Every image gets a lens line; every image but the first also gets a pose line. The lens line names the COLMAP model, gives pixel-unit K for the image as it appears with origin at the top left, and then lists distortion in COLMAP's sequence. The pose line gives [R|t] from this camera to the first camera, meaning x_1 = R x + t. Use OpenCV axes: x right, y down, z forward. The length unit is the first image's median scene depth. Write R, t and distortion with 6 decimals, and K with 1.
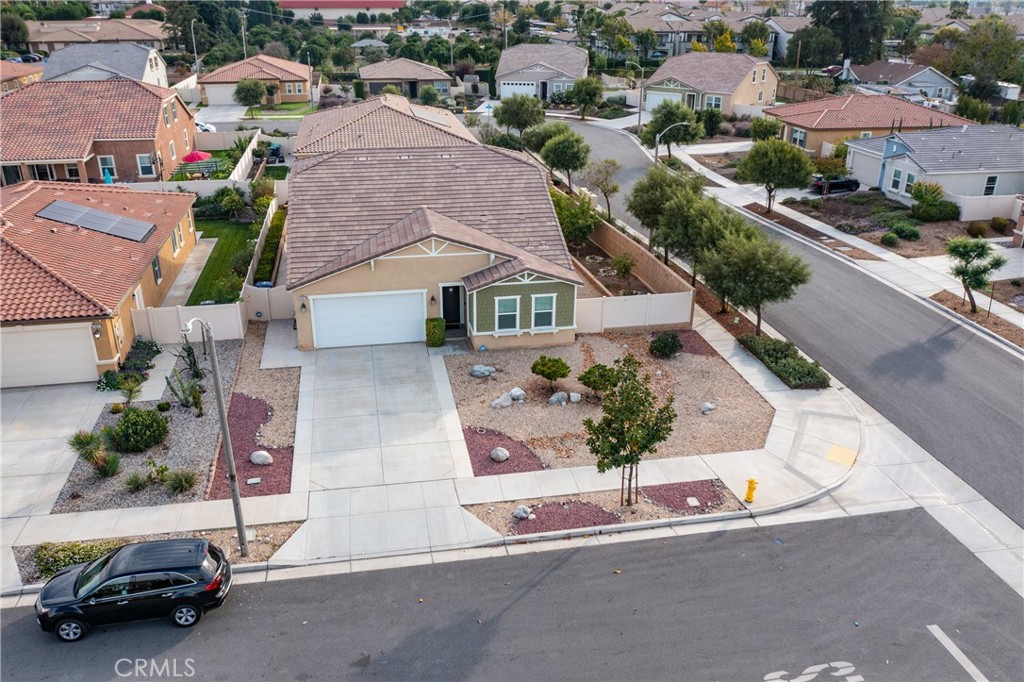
lens RADIAL K [[797.4, 0, 507.6], [0, 797.4, 345.2], [0, 0, 1]] dist [-0.022655, -0.003152]
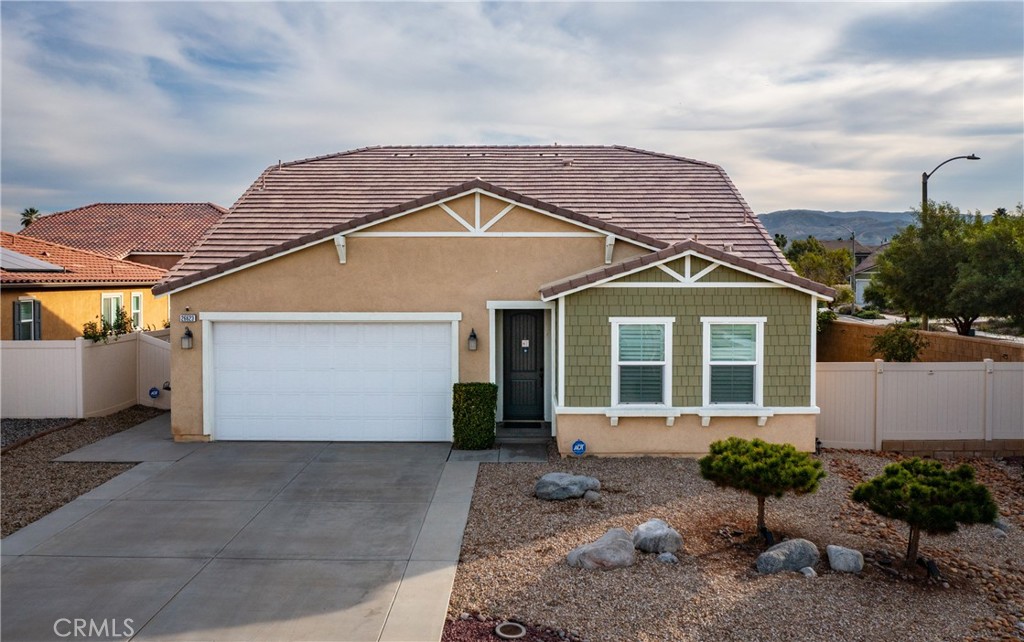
lens RADIAL K [[817.6, 0, 523.1], [0, 817.6, 304.3], [0, 0, 1]] dist [-0.023701, -0.001175]
pose [[0.980585, -0.000558, -0.196092, 0.024480], [-0.072940, 0.927204, -0.367386, 0.100011], [0.182023, 0.374556, 0.909162, 0.662433]]
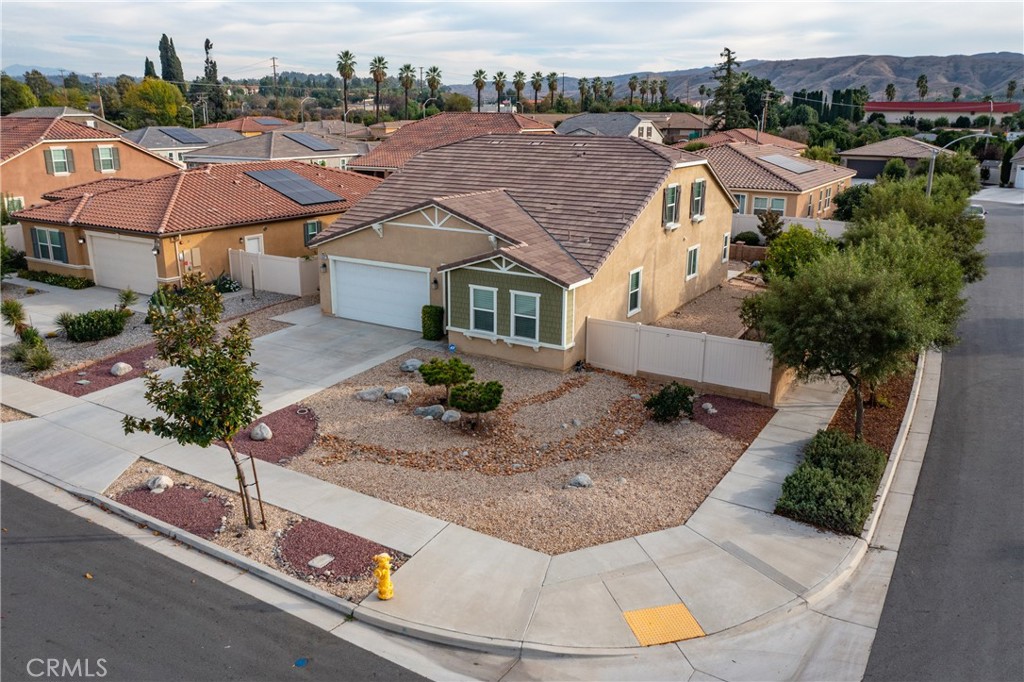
lens RADIAL K [[797.4, 0, 510.7], [0, 797.4, 339.6], [0, 0, 1]] dist [-0.022655, -0.003152]
pose [[0.737206, 0.182902, -0.650441, 0.582668], [-0.274319, 0.960775, -0.040745, 0.013785], [0.617475, 0.208466, 0.758463, 0.483376]]
